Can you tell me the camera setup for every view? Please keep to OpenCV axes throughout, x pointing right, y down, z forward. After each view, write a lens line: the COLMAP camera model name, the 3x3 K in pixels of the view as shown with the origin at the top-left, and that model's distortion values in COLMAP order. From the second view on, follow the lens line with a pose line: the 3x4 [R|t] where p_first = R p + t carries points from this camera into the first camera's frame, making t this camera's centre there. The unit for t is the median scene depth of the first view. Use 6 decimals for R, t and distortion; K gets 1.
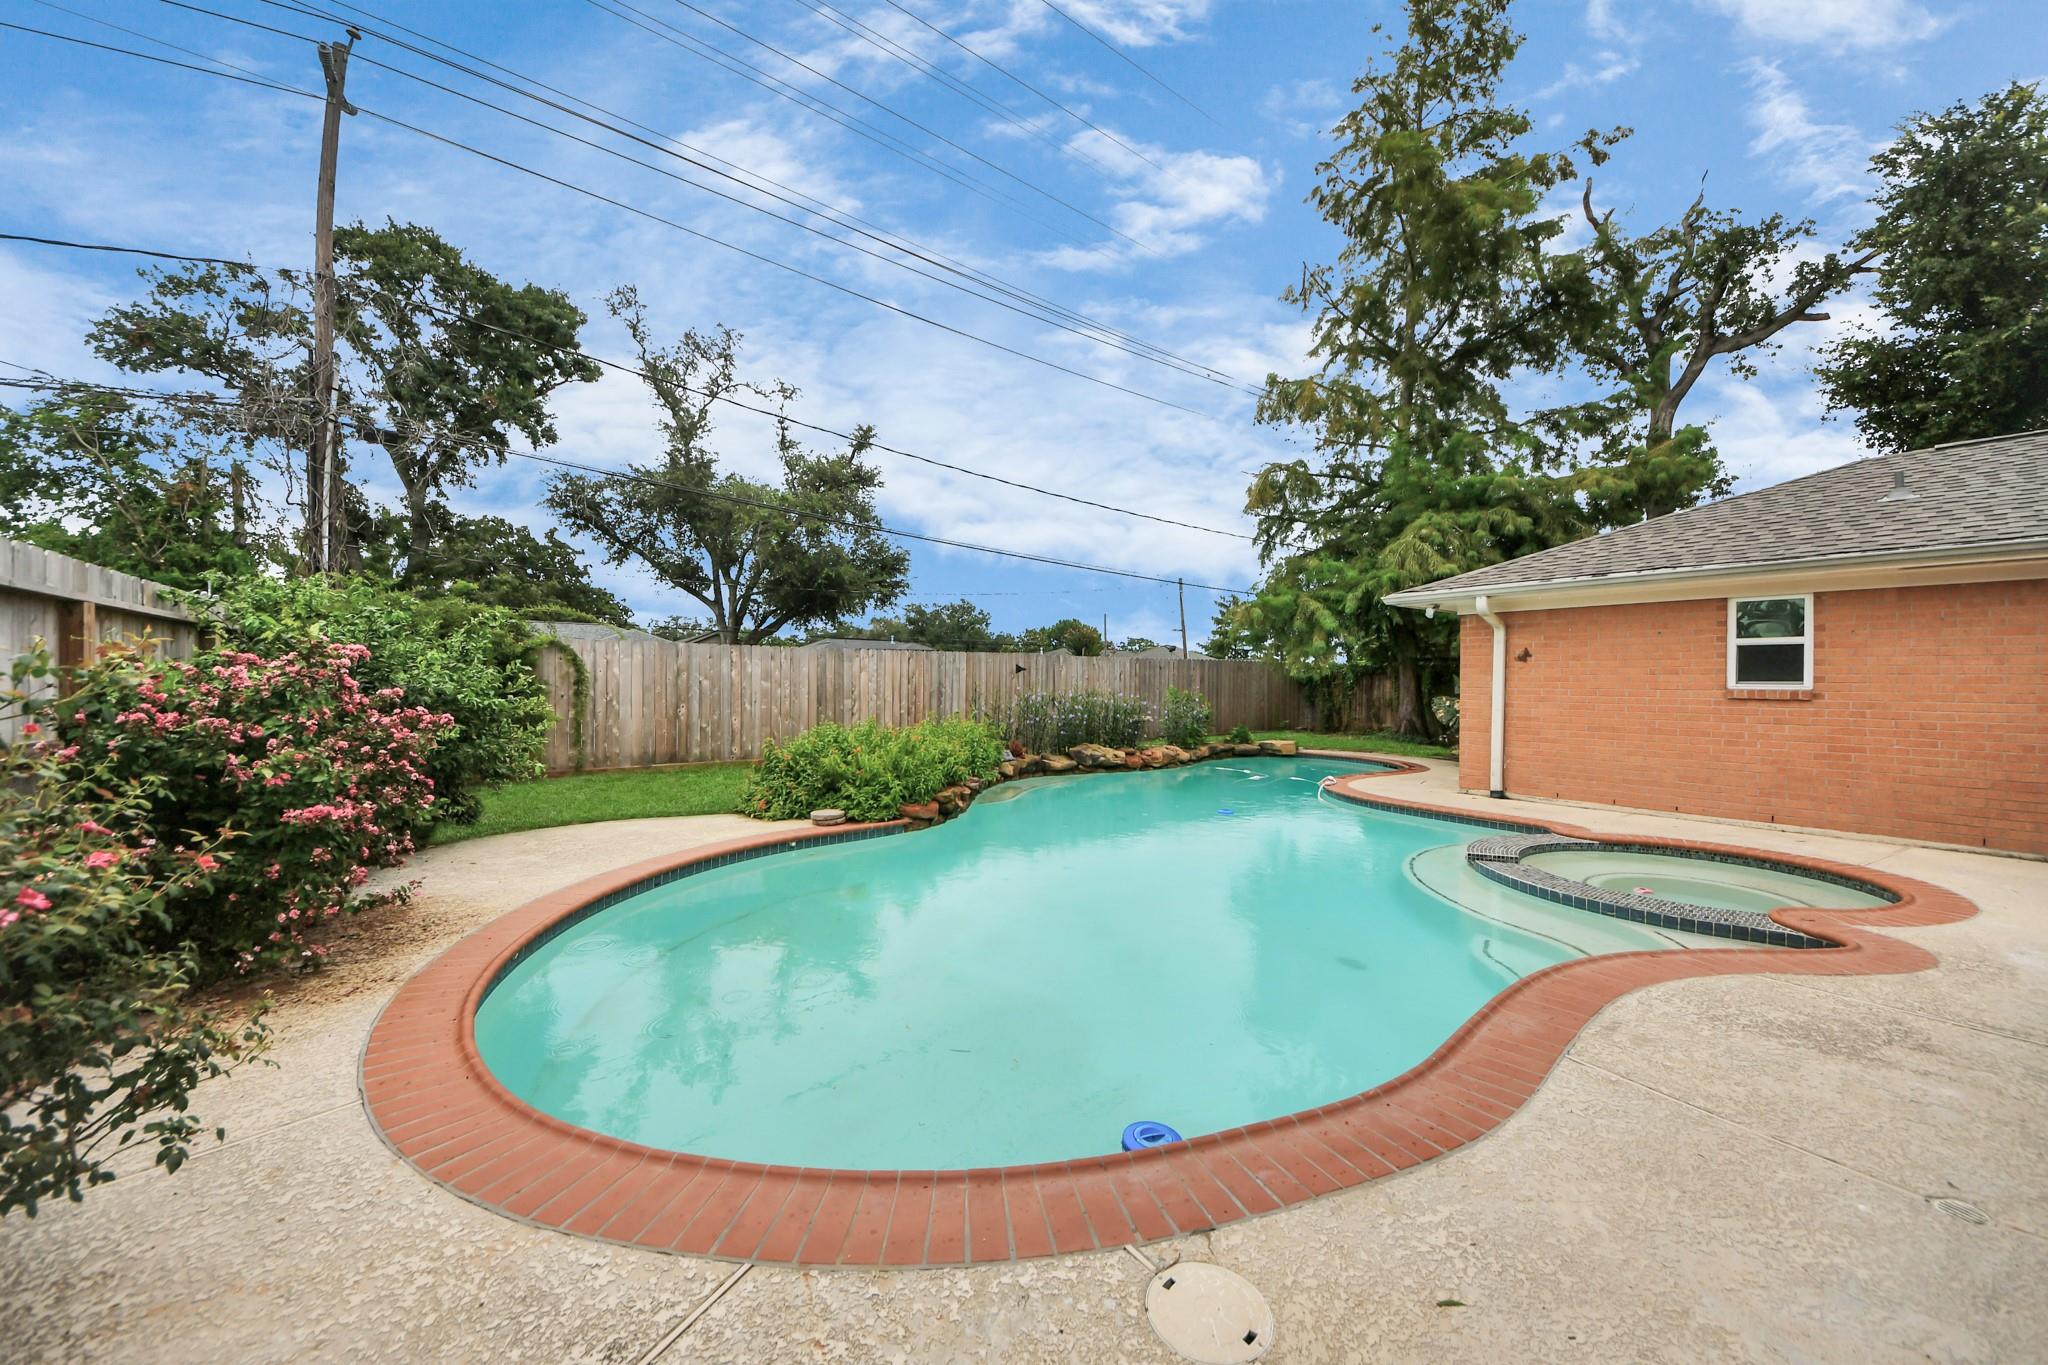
lens RADIAL K [[722.7, 0, 1018.5], [0, 722.7, 685.4], [0, 0, 1]] dist [0.045667, -0.027736]
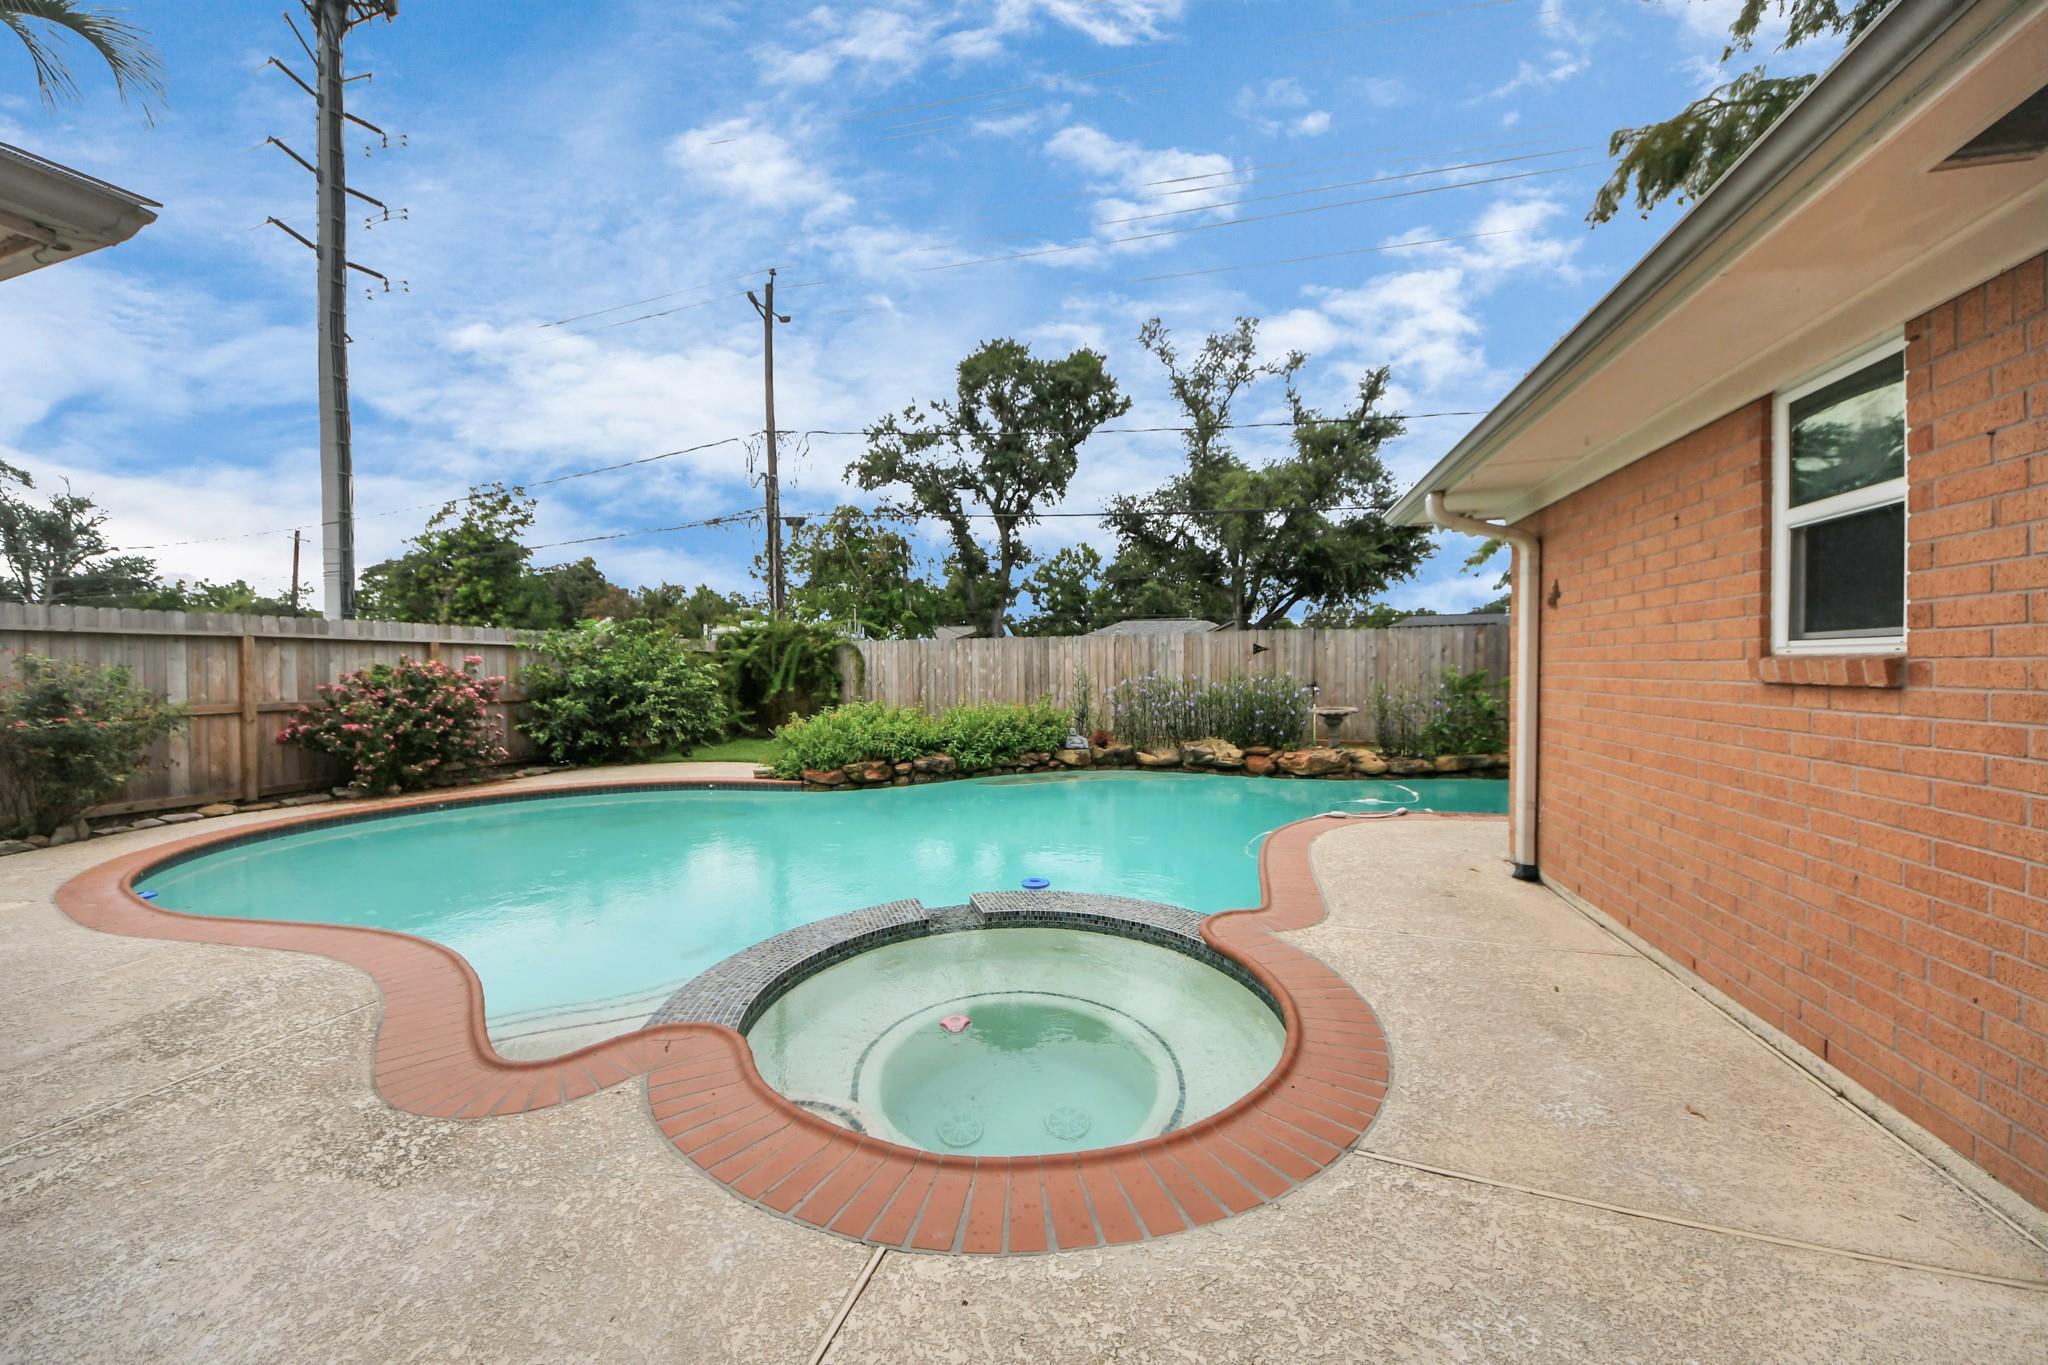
lens RADIAL K [[737.0, 0, 1020.2], [0, 737.0, 686.6], [0, 0, 1]] dist [0.047621, -0.029645]
pose [[0.630713, 0.006381, -0.775990, 0.501174], [0.008476, 0.999850, 0.015111, 0.005558], [0.775970, -0.016108, 0.630564, 0.242110]]
